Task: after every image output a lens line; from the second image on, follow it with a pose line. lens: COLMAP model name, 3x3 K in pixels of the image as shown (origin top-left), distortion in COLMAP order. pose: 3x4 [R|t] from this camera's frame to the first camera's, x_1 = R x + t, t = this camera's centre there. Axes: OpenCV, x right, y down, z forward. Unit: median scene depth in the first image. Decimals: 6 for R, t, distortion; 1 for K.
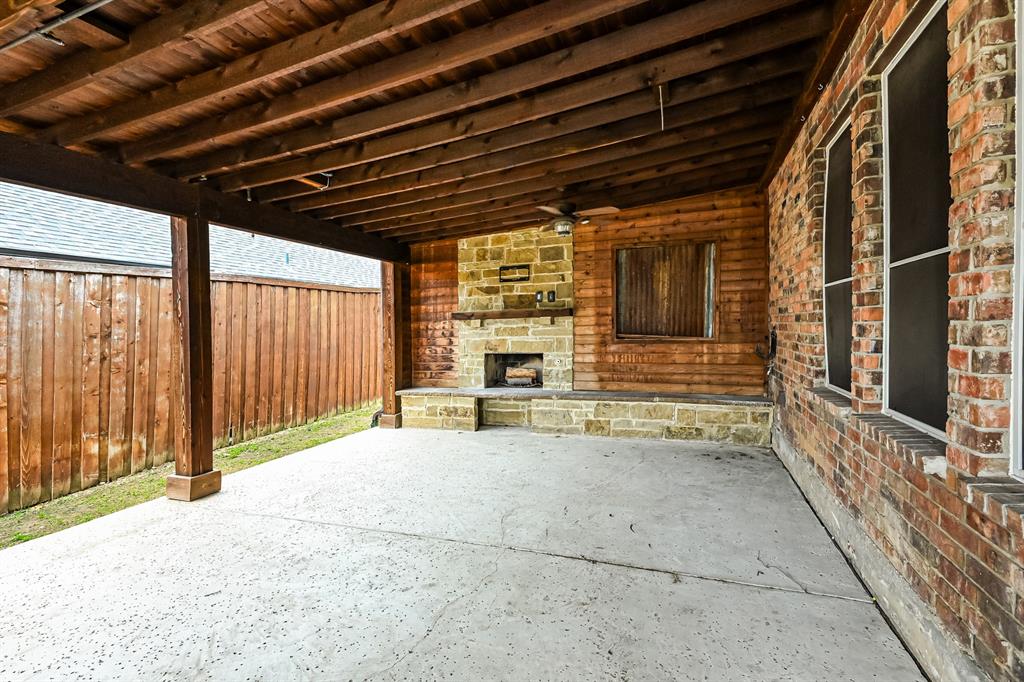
lens RADIAL K [[466.8, 0, 517.0], [0, 466.8, 337.5], [0, 0, 1]] dist [0.011293, 0.000414]
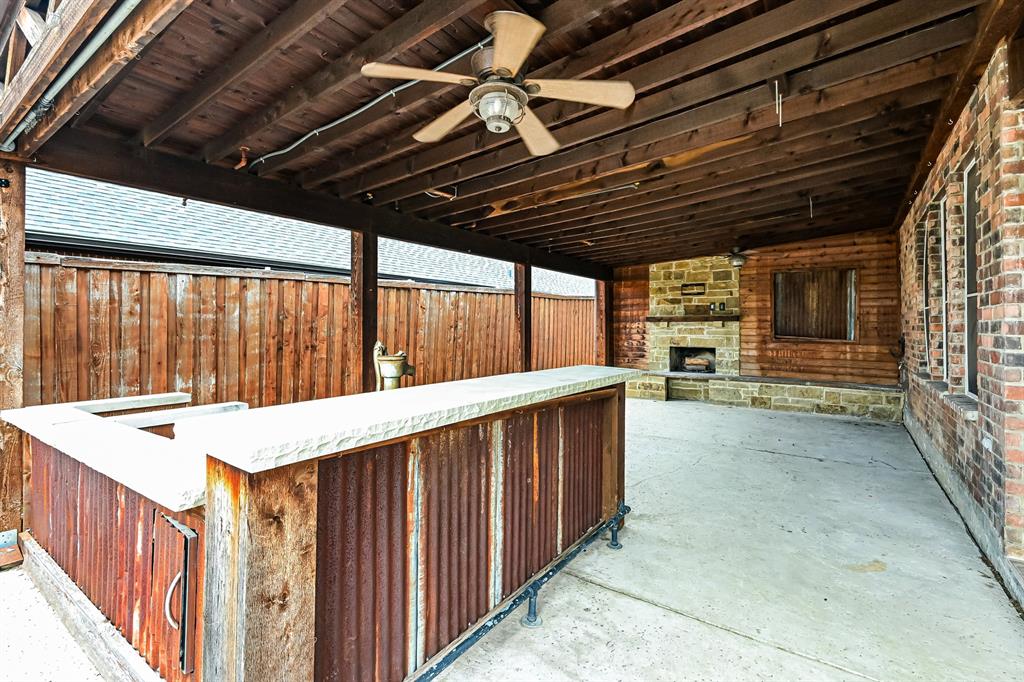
lens RADIAL K [[466.8, 0, 536.3], [0, 466.8, 302.4], [0, 0, 1]] dist [0.011293, 0.000414]
pose [[0.973430, 0.016163, -0.228412, -0.157091], [-0.032569, 0.997137, -0.068241, 0.012678], [0.226655, 0.073867, 0.971170, -0.501374]]
